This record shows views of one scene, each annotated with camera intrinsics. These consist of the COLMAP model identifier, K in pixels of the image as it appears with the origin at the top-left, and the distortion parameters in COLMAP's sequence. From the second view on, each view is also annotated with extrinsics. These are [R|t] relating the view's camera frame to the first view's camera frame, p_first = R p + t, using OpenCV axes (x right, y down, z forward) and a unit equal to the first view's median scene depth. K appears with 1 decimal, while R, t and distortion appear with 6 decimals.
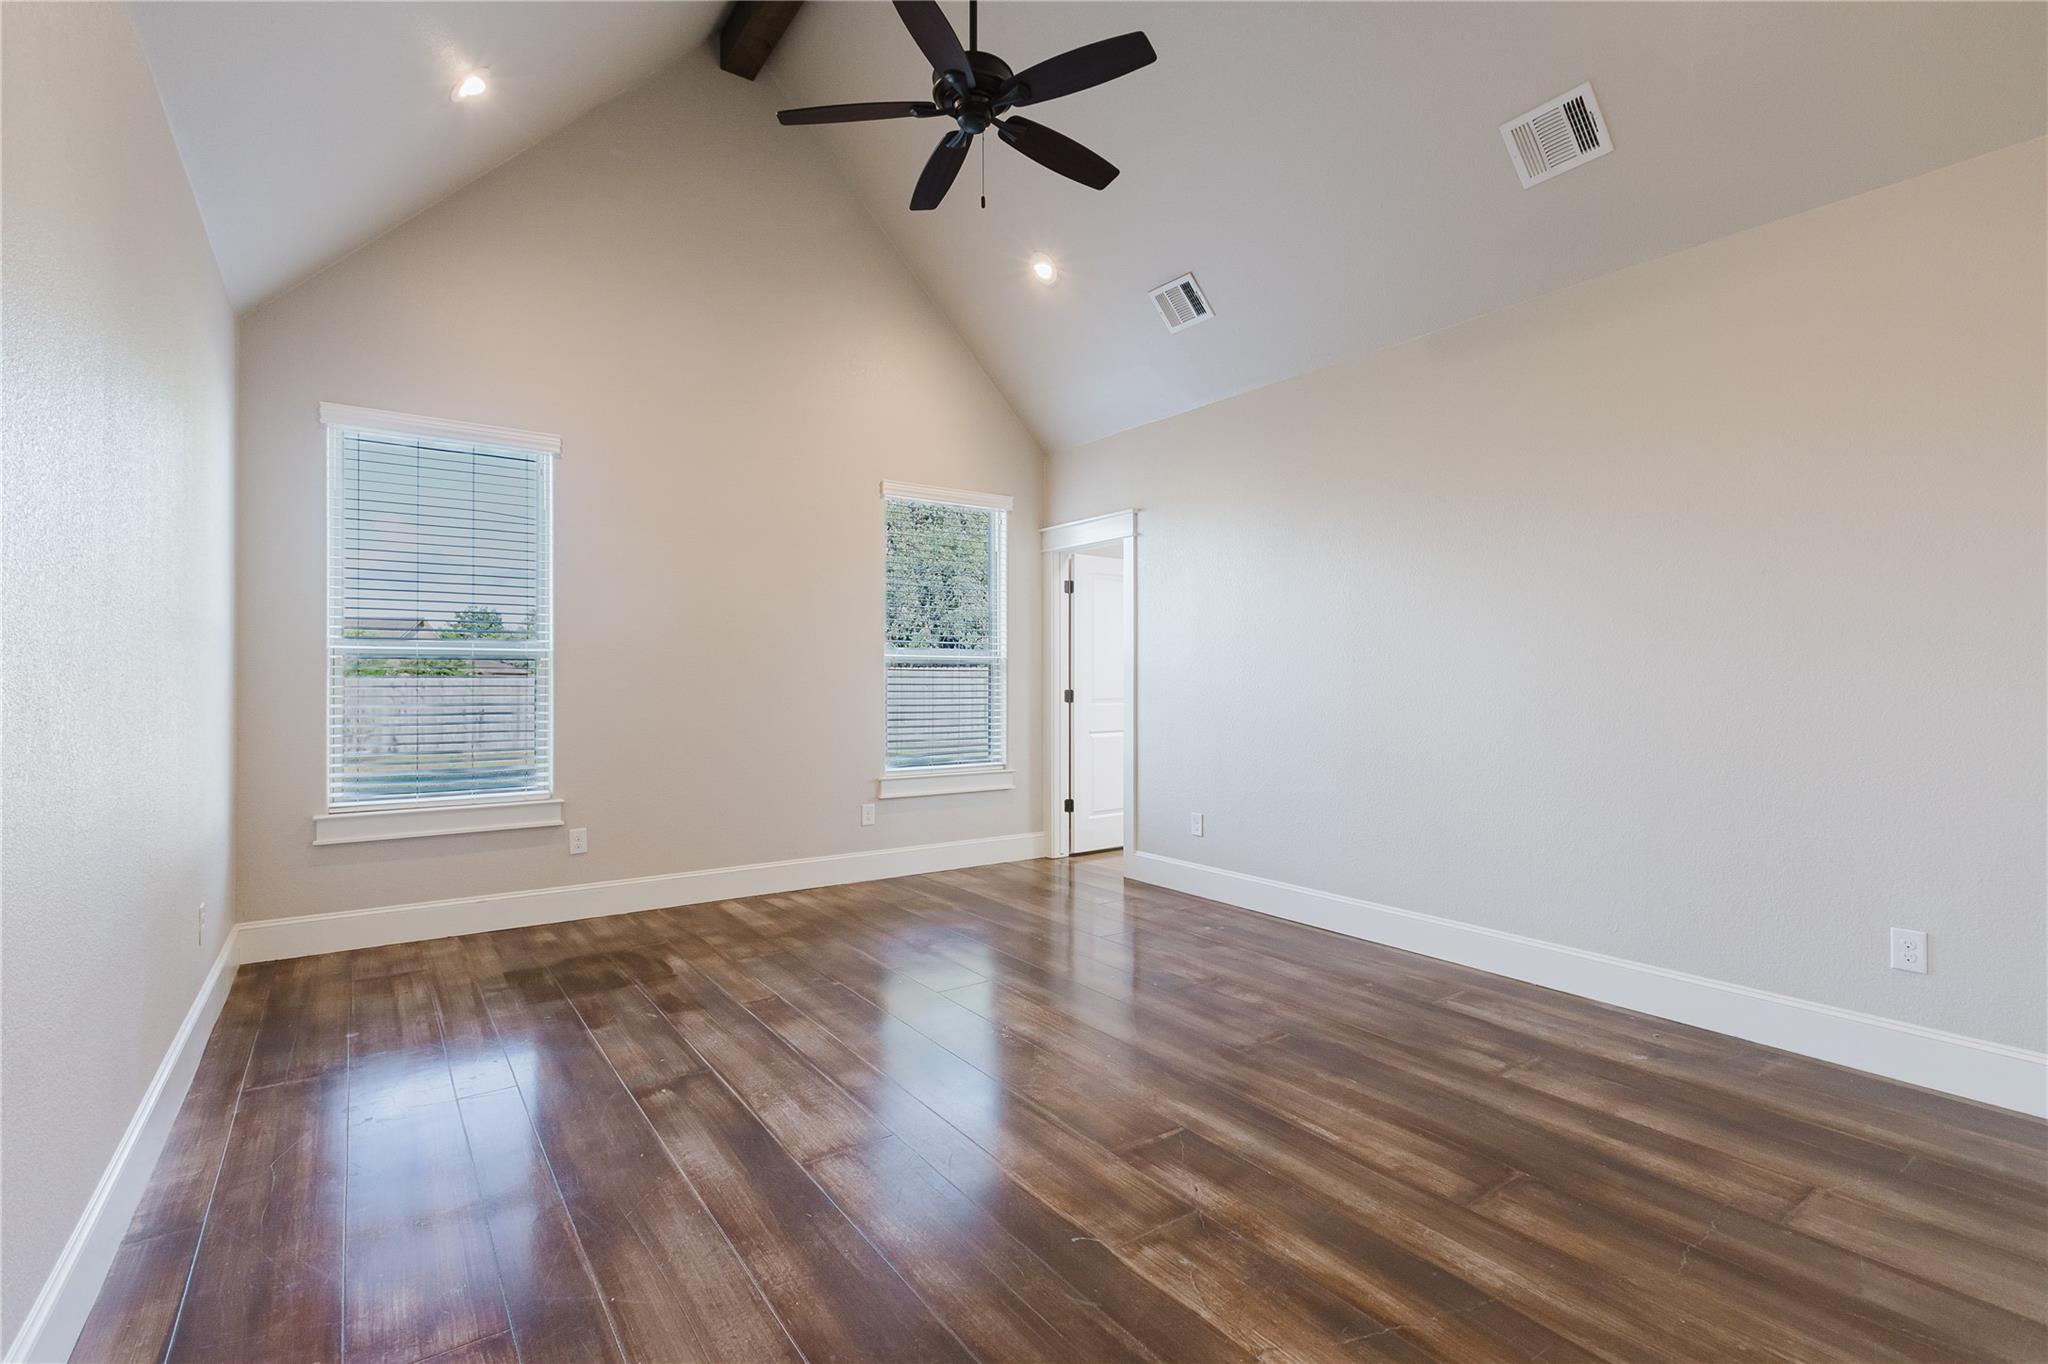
lens RADIAL K [[931.3, 0, 1023.8], [0, 931.3, 682.7], [0, 0, 1]] dist [0.003955, -0.002499]
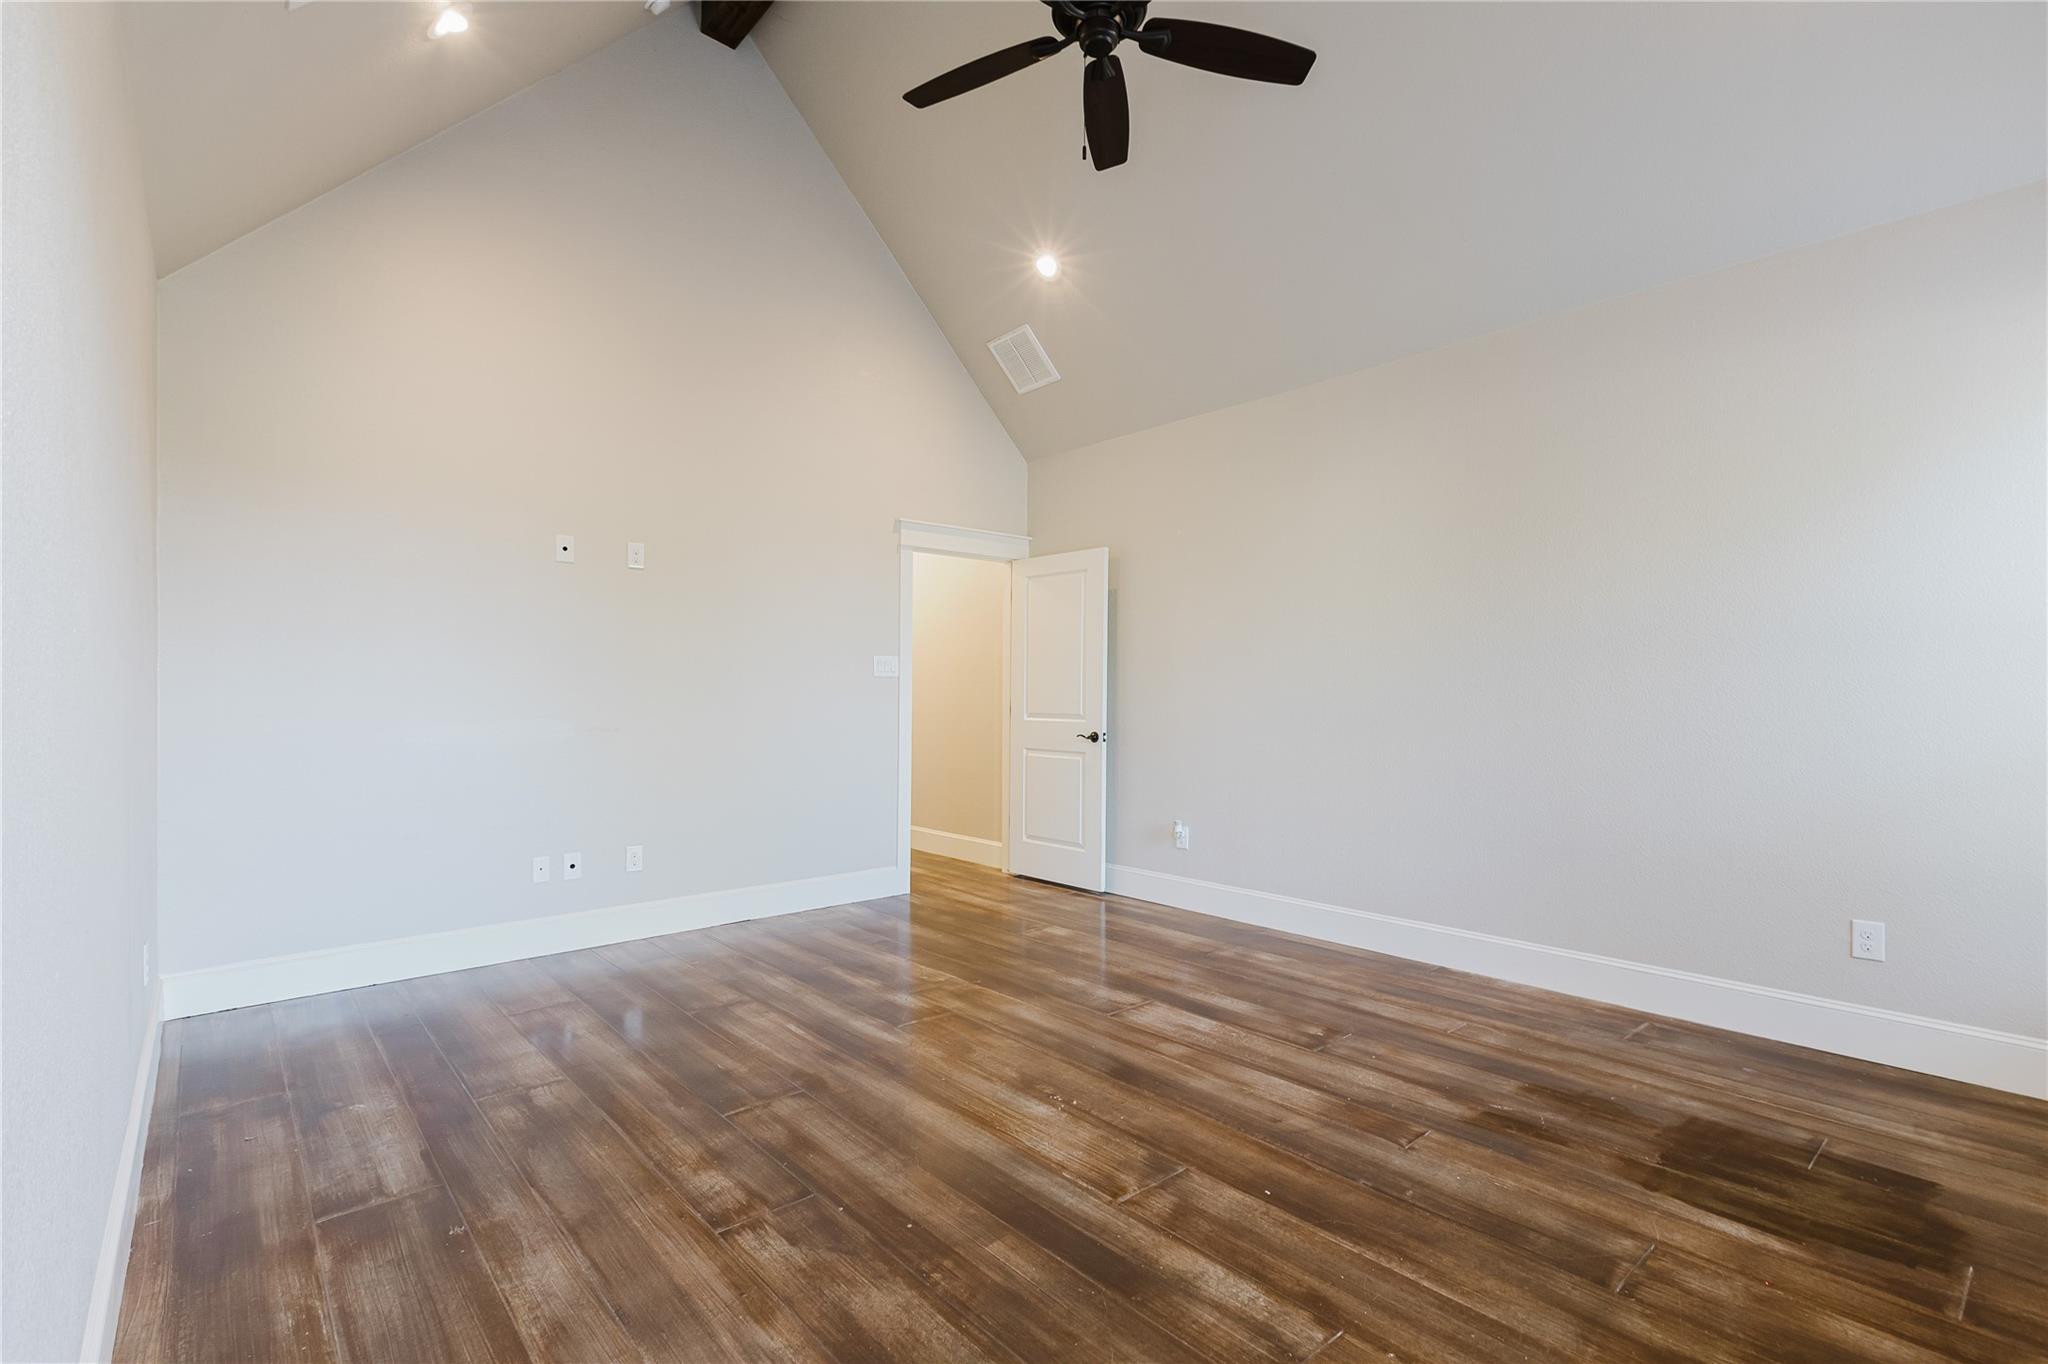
lens RADIAL K [[931.3, 0, 1023.8], [0, 931.3, 685.9], [0, 0, 1]] dist [0.003955, -0.002499]
pose [[-0.994893, 0.000094, -0.100935, 0.102310], [0.000636, 0.999986, -0.005339, -0.004340], [0.100933, -0.005376, -0.994879, 1.912404]]
